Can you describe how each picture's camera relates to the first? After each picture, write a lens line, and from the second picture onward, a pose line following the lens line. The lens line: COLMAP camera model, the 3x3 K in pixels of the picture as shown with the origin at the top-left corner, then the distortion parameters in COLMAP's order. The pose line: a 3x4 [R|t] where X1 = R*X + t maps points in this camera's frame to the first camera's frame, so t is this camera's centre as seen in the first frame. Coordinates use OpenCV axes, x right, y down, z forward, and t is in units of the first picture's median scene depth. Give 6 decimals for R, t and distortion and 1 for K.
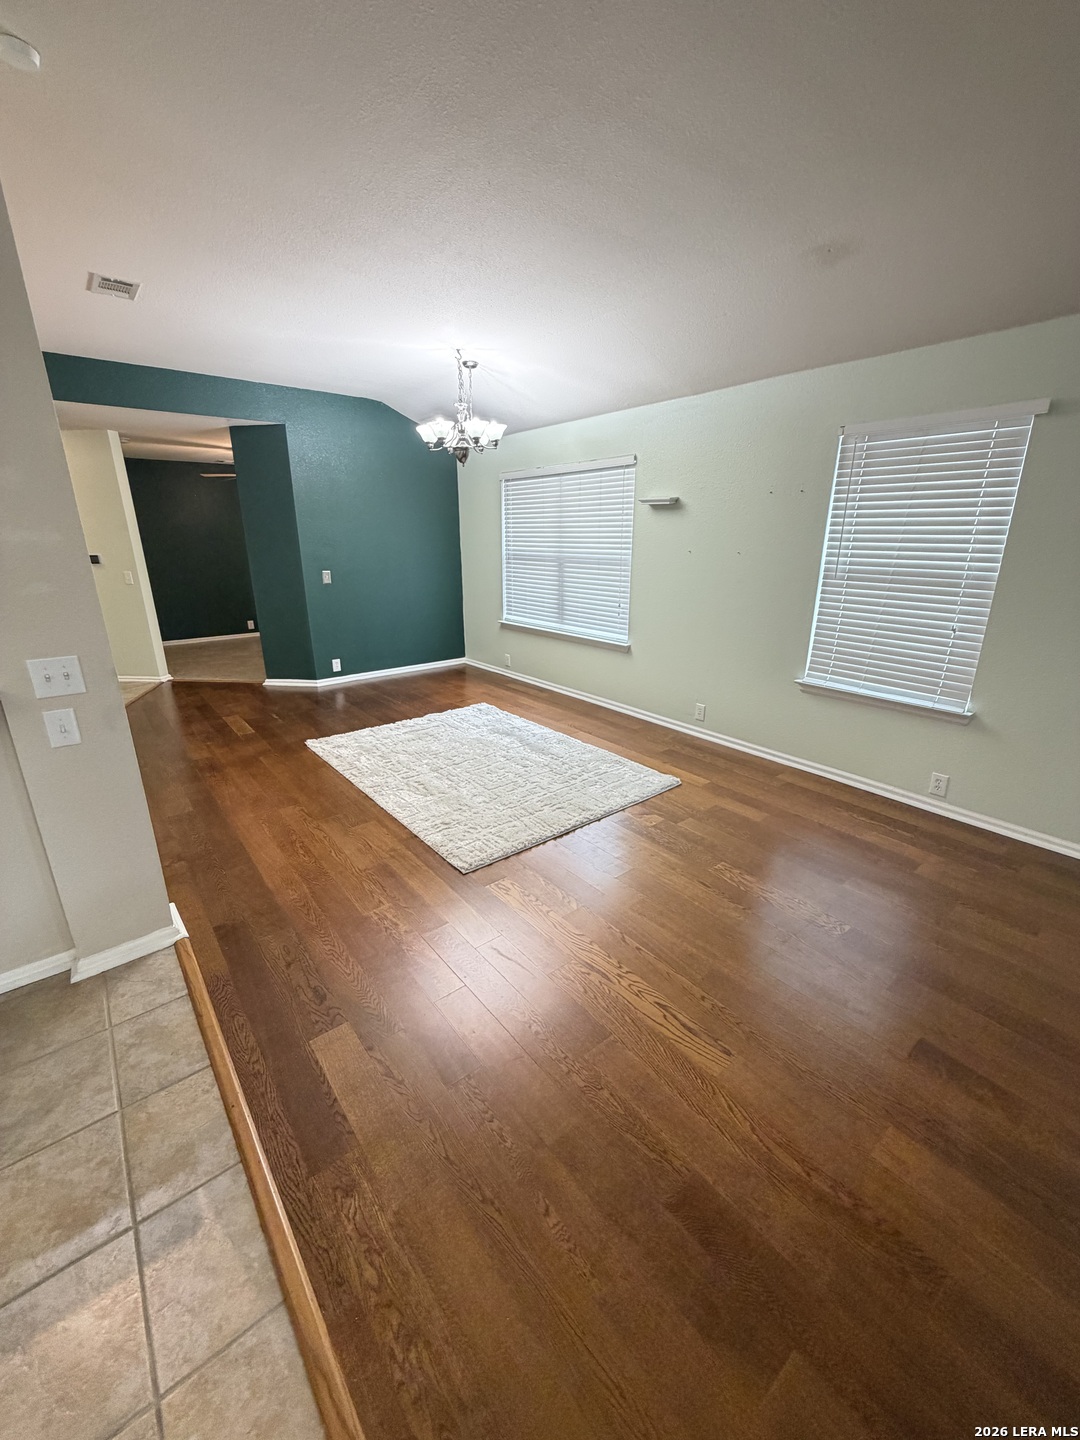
lens RADIAL K [[573.8, 0, 531.4], [0, 573.8, 715.6], [0, 0, 1]] dist [-0.000364, 0.000175]
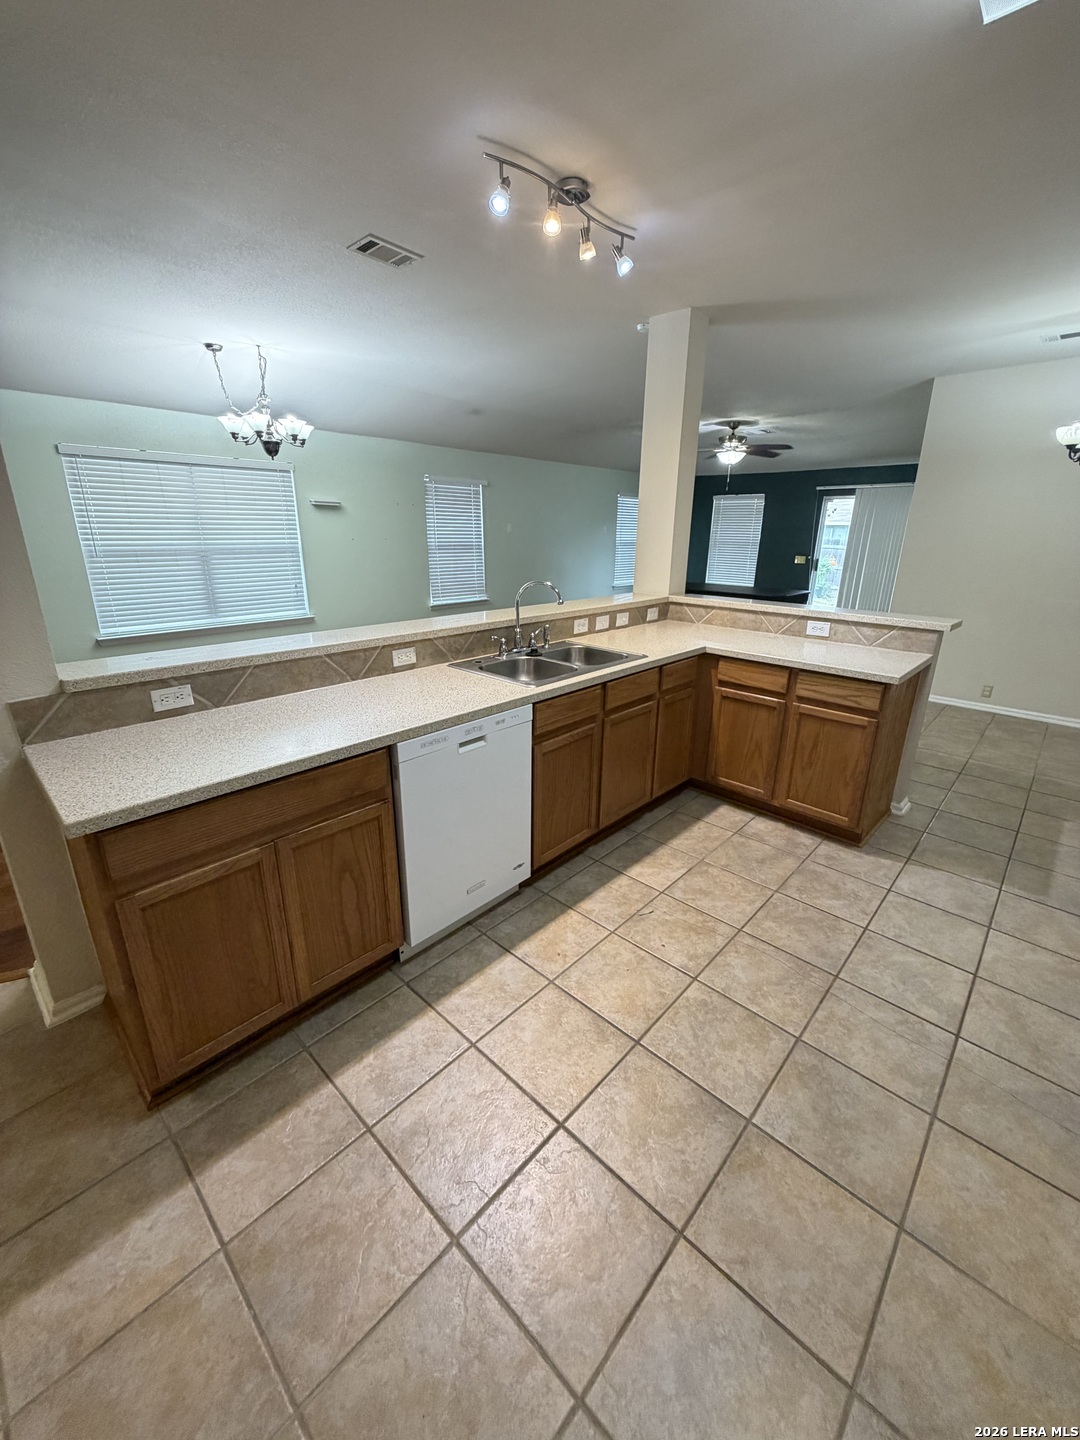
lens RADIAL K [[573.8, 0, 538.5], [0, 573.8, 713.2], [0, 0, 1]] dist [-0.000364, 0.000175]
pose [[-0.132759, -0.300373, 0.944537, -2.146048], [0.295505, 0.897637, 0.326993, -0.367937], [-0.946072, 0.322527, -0.030408, 1.204838]]
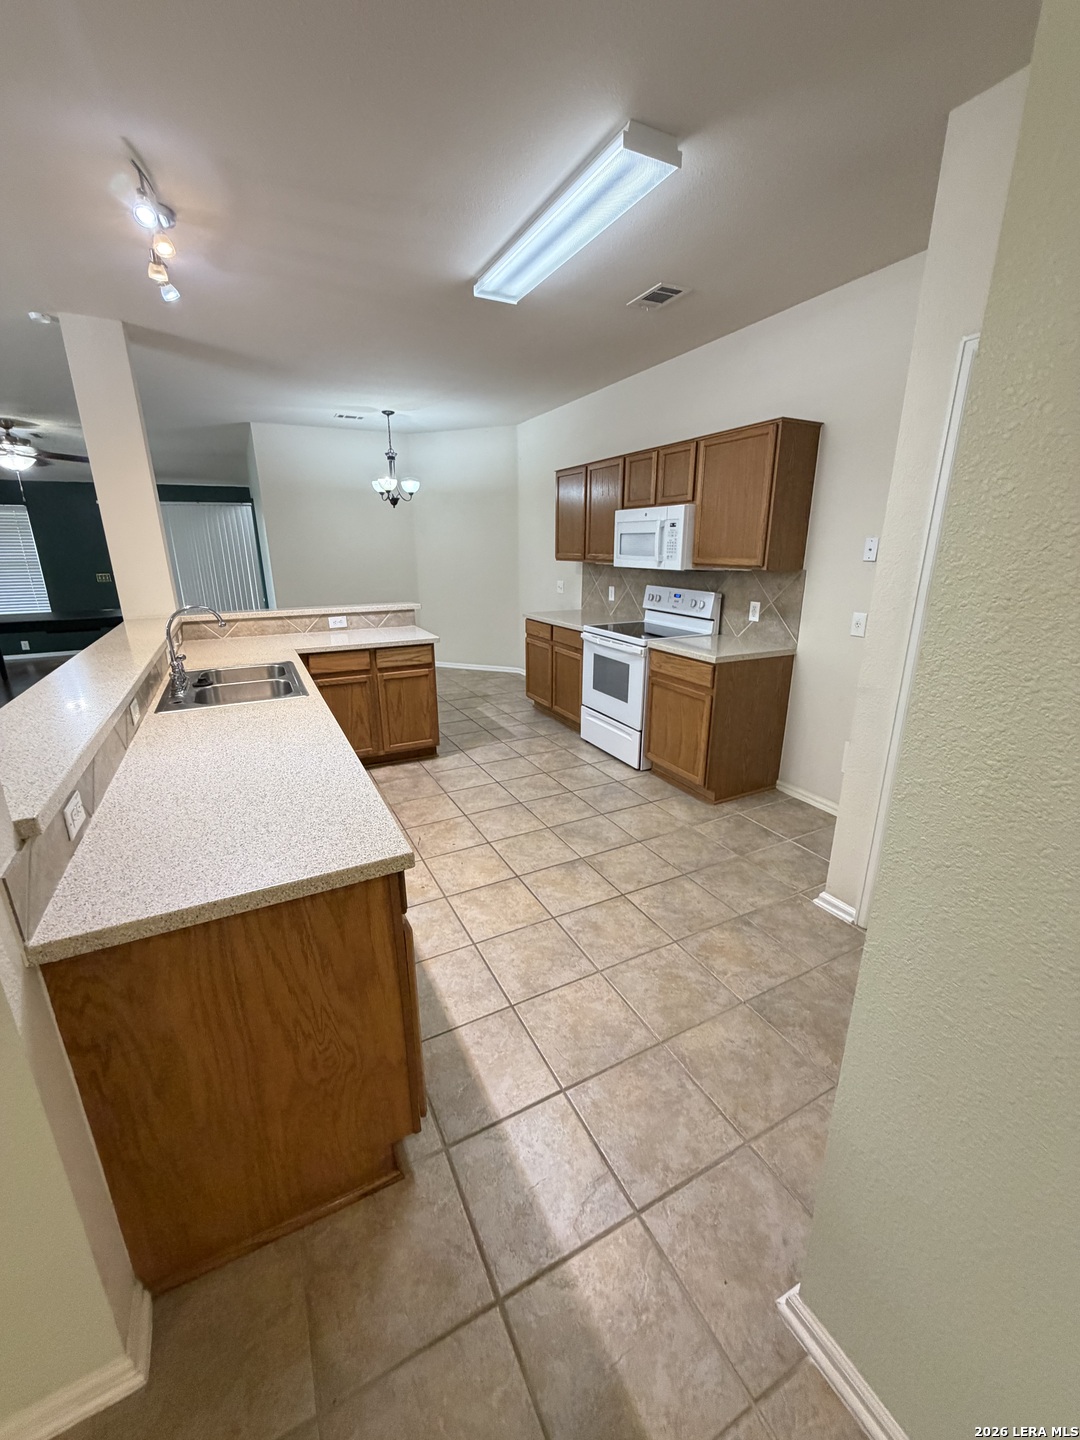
lens RADIAL K [[573.8, 0, 537.2], [0, 573.8, 712.1], [0, 0, 1]] dist [-0.000364, 0.000175]
pose [[-0.978076, -0.047518, 0.202755, -1.874238], [0.075298, 0.827051, 0.557060, -0.591393], [-0.194159, 0.560115, -0.805341, 1.863654]]
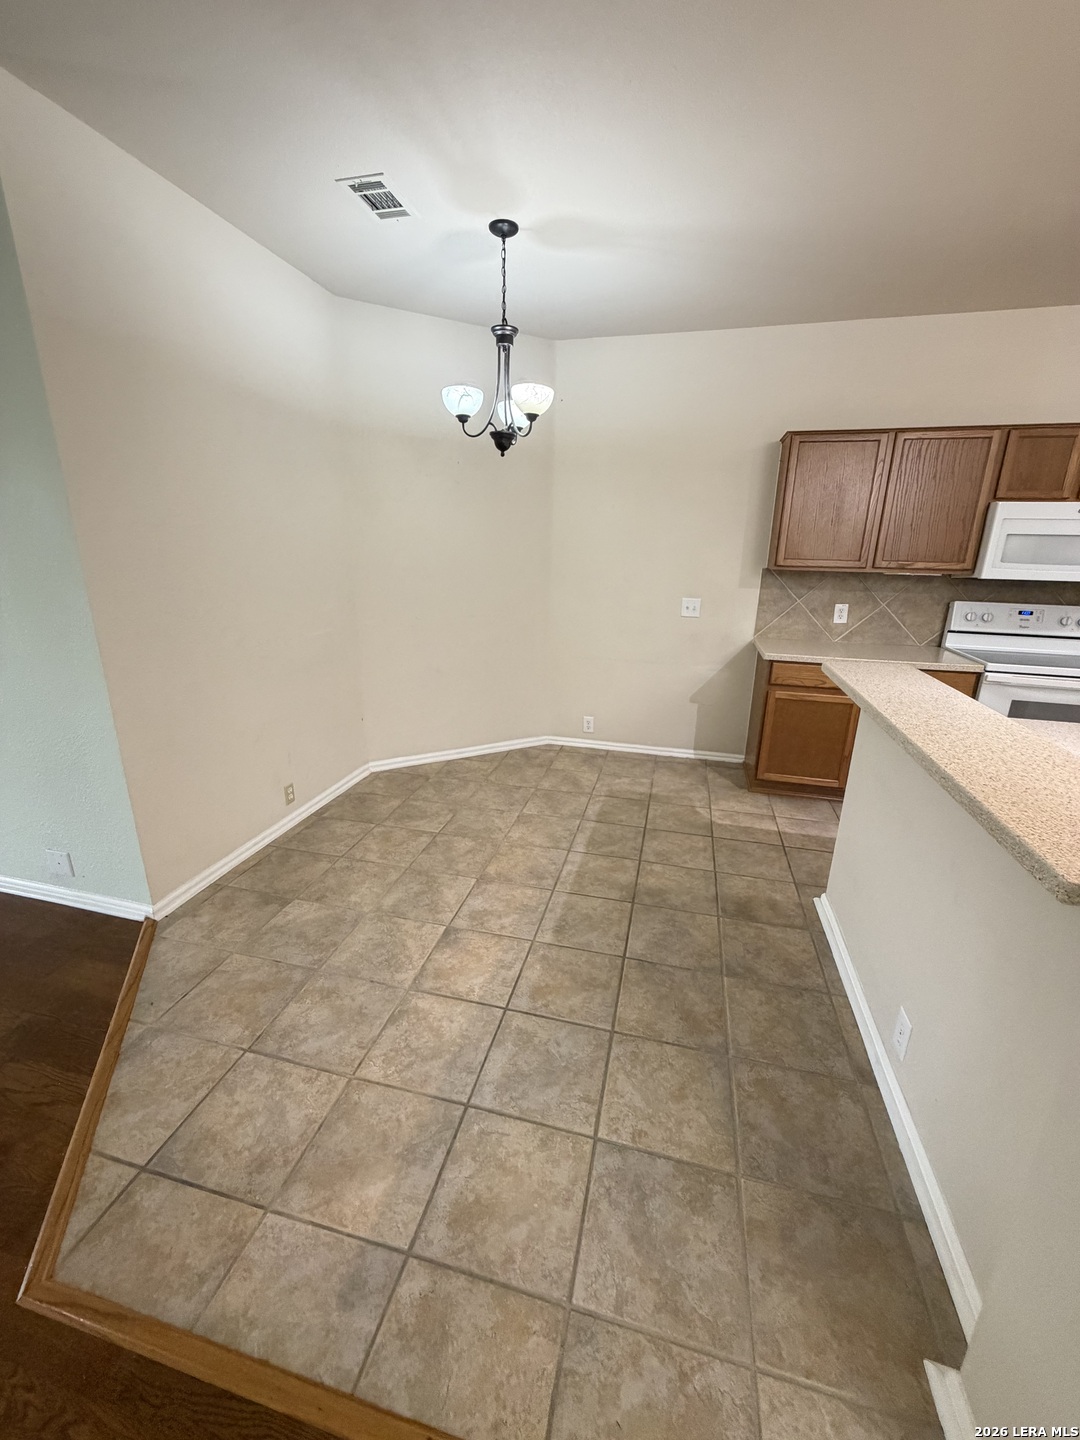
lens RADIAL K [[573.8, 0, 535.3], [0, 573.8, 717.7], [0, 0, 1]] dist [-0.000364, 0.000175]
pose [[-0.795964, 0.171170, -0.580639, -0.231747], [-0.198293, 0.832541, 0.517258, -0.197443], [0.571945, 0.526856, -0.628731, 0.633512]]
